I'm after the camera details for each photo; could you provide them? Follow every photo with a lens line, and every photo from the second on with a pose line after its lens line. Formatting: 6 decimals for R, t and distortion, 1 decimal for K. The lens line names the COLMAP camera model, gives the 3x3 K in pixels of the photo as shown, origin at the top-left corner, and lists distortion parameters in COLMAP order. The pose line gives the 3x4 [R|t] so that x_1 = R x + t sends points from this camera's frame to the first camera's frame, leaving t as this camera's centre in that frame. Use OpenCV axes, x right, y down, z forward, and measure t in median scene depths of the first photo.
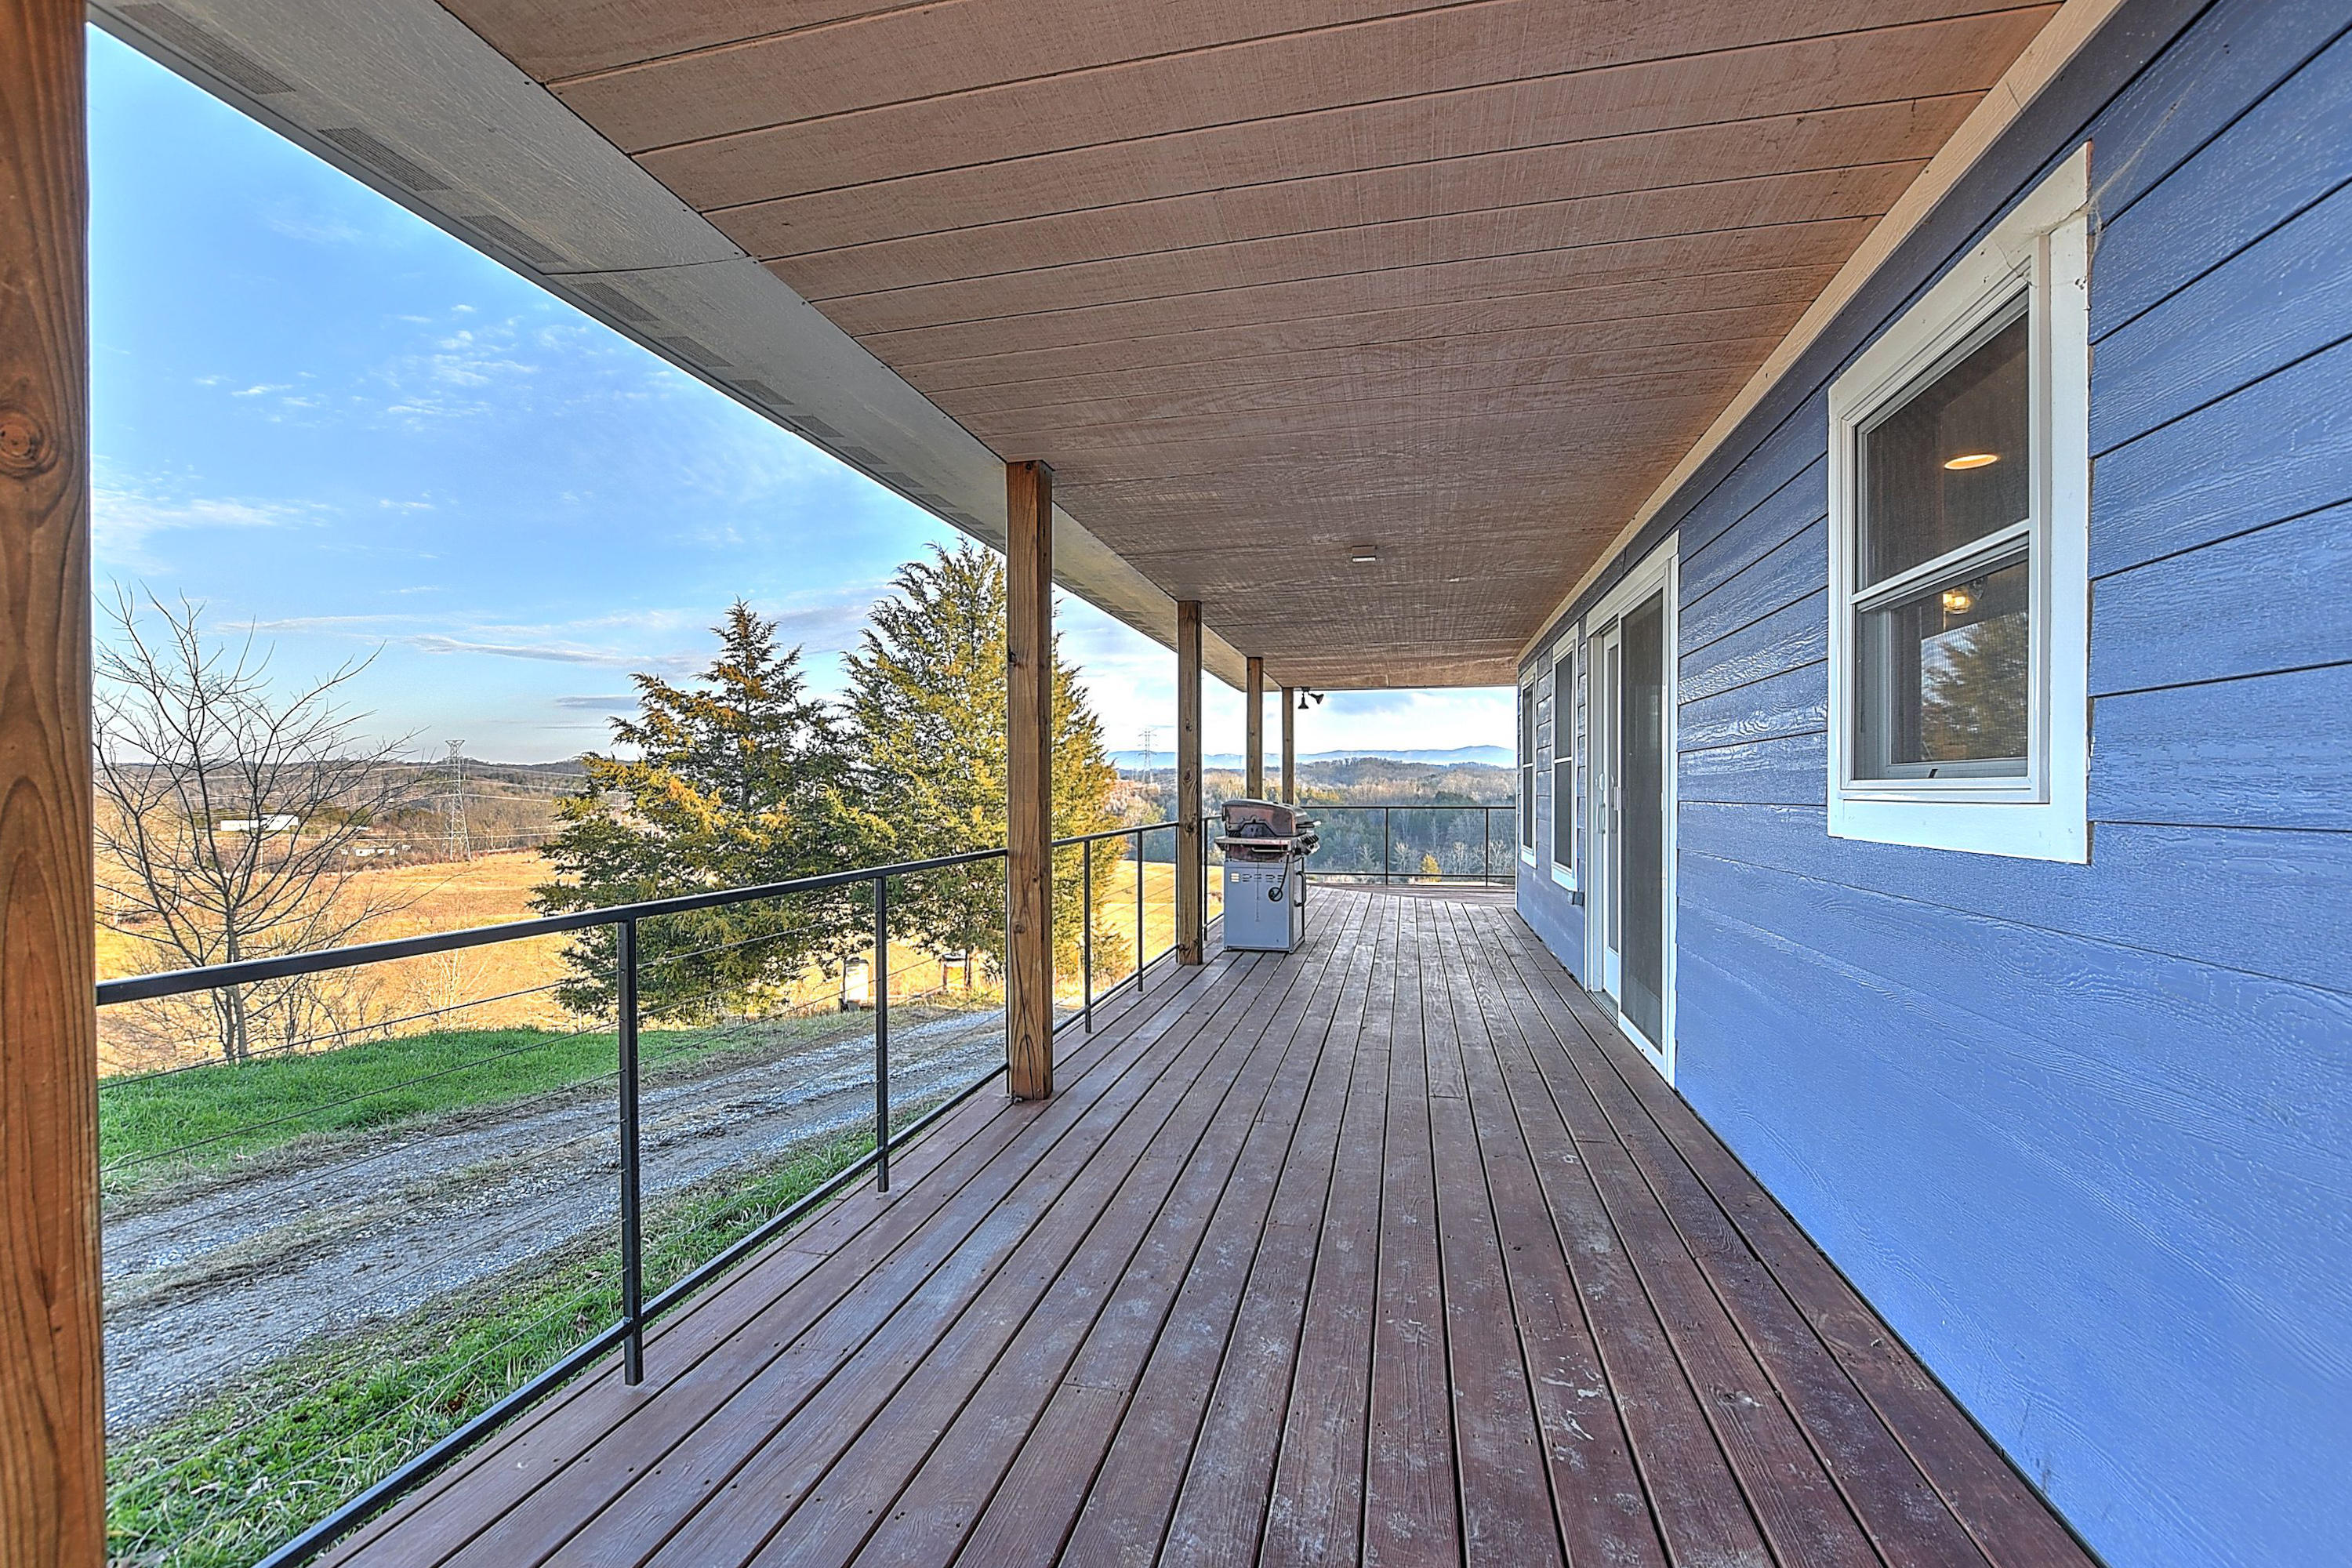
lens RADIAL K [[969.3, 0, 1194.7], [0, 969.3, 789.1], [0, 0, 1]] dist [-0.038877, 0.007558]
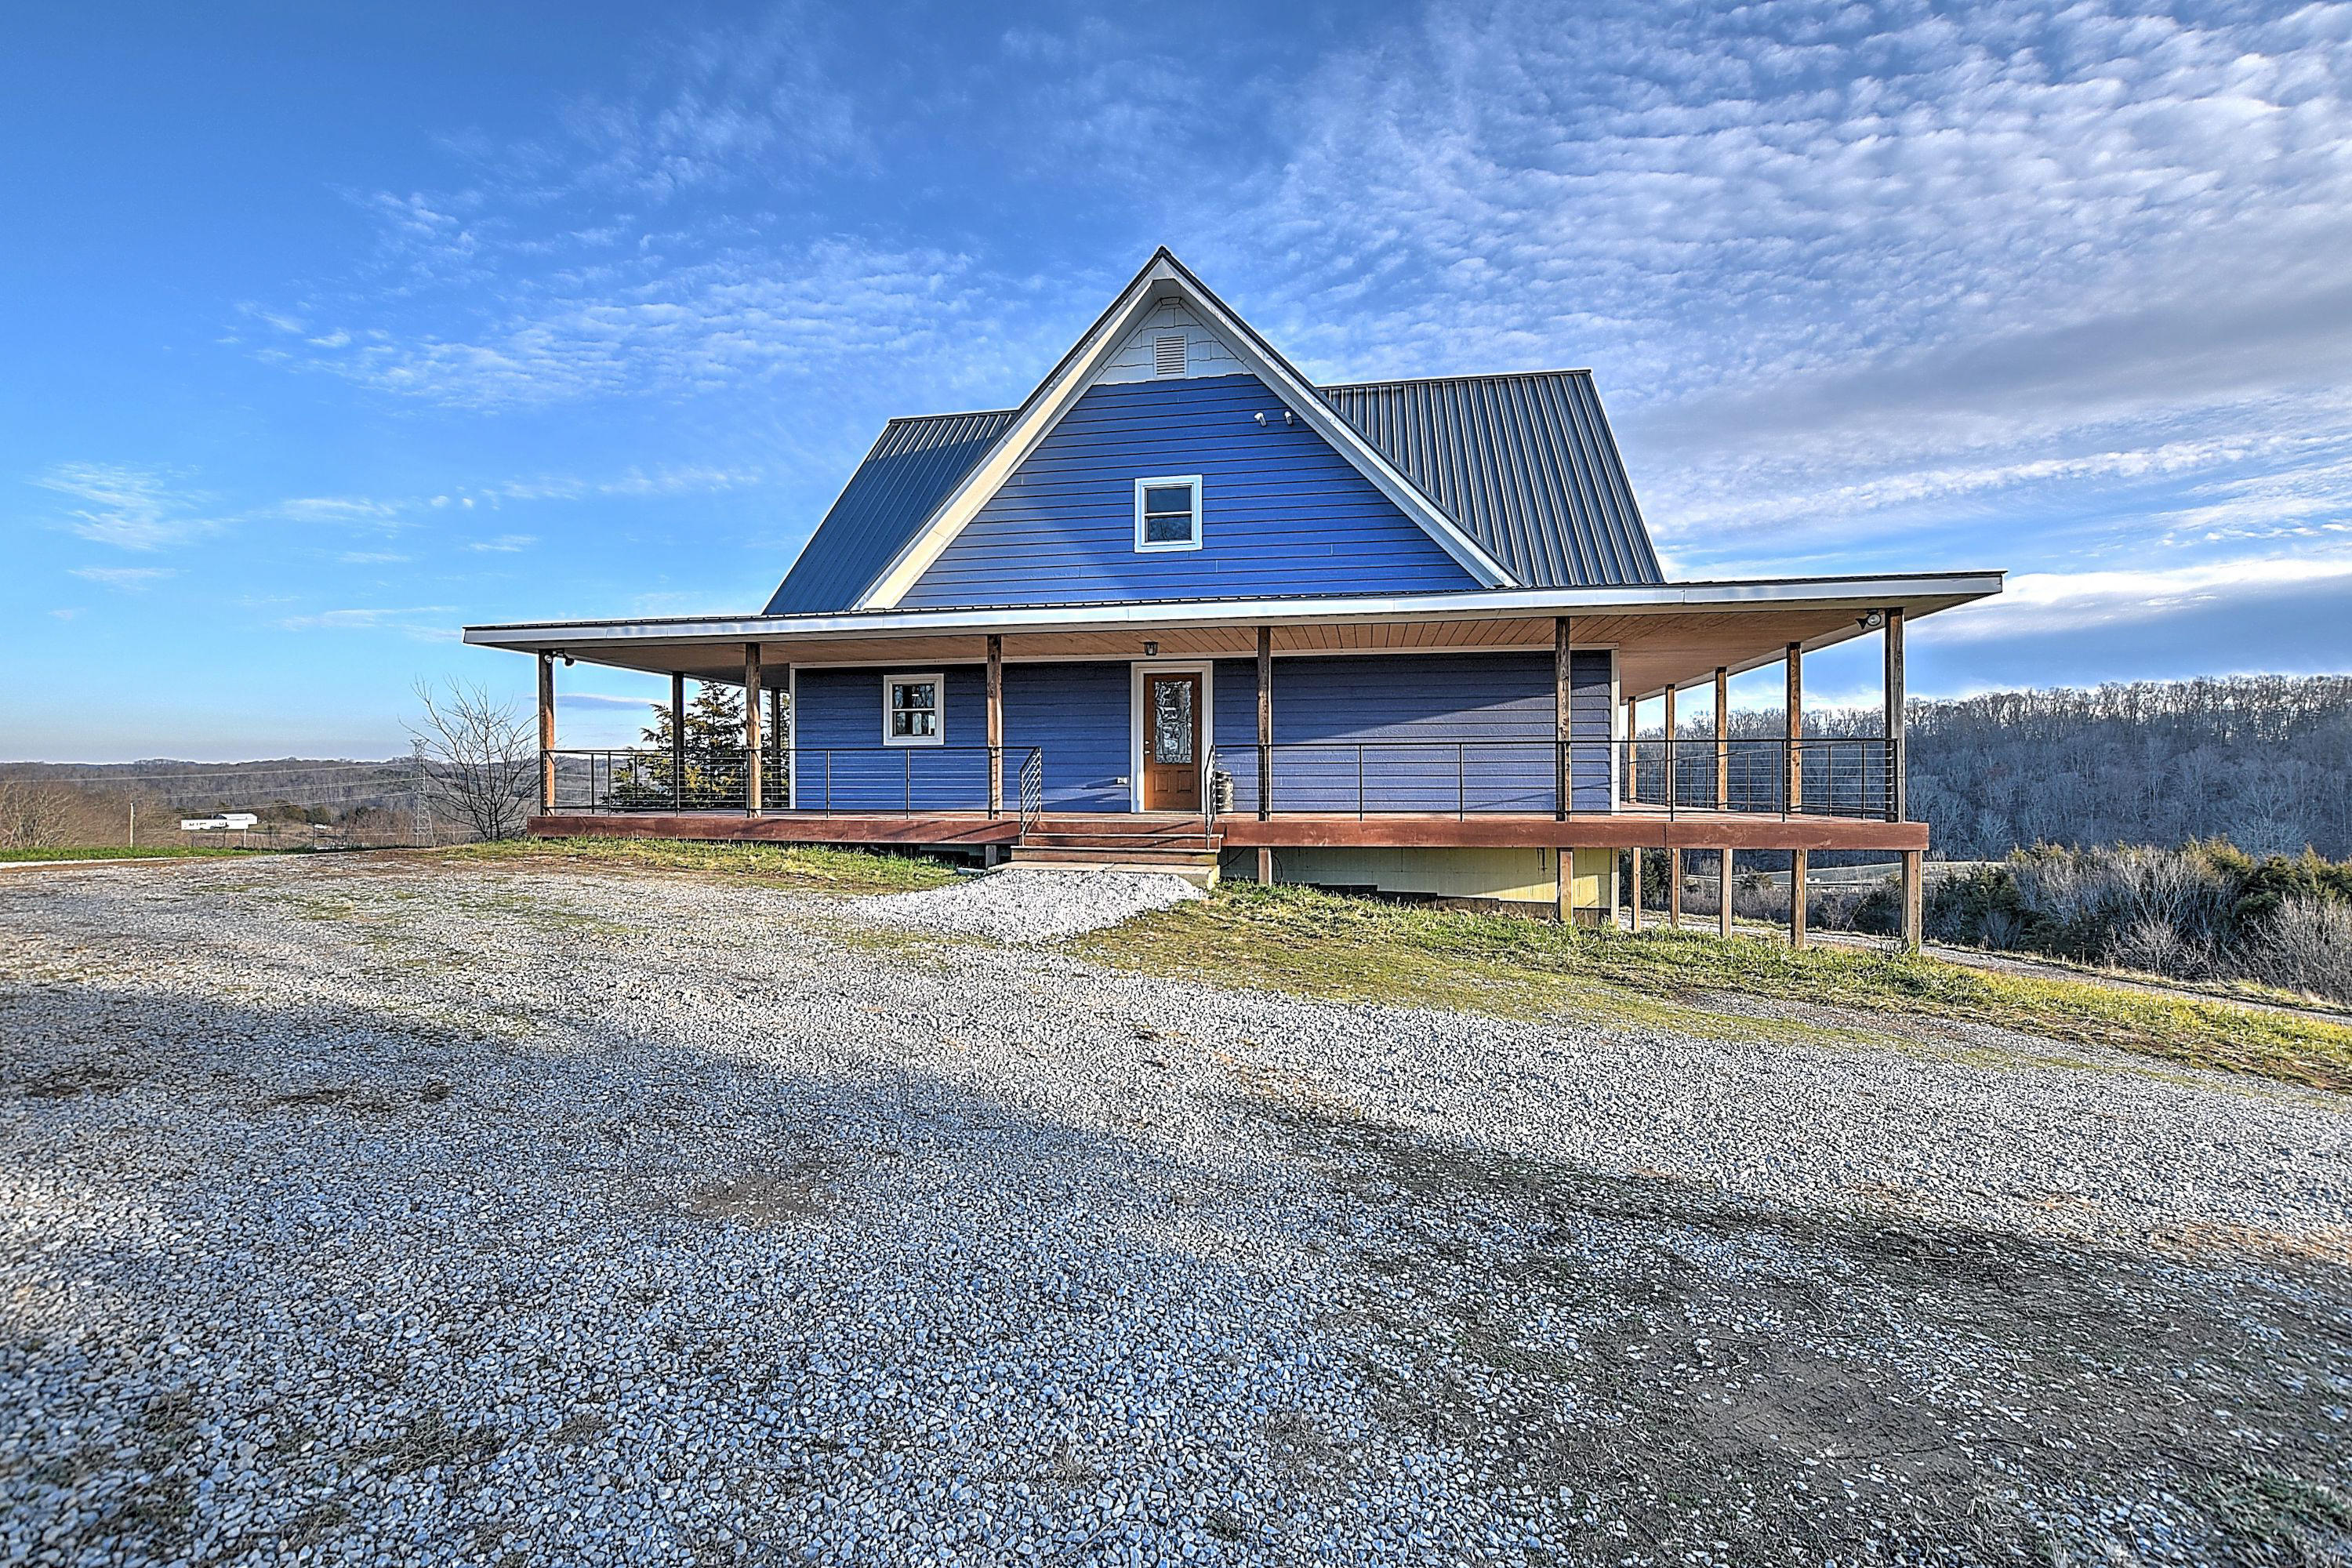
lens RADIAL K [[969.3, 0, 1196.5], [0, 969.3, 780.8], [0, 0, 1]] dist [-0.038877, 0.007558]
pose [[0.999487, -0.004867, 0.031645, 0.392459], [0.005021, 0.999976, -0.004785, 0.041375], [-0.031621, 0.004942, 0.999488, -0.850075]]
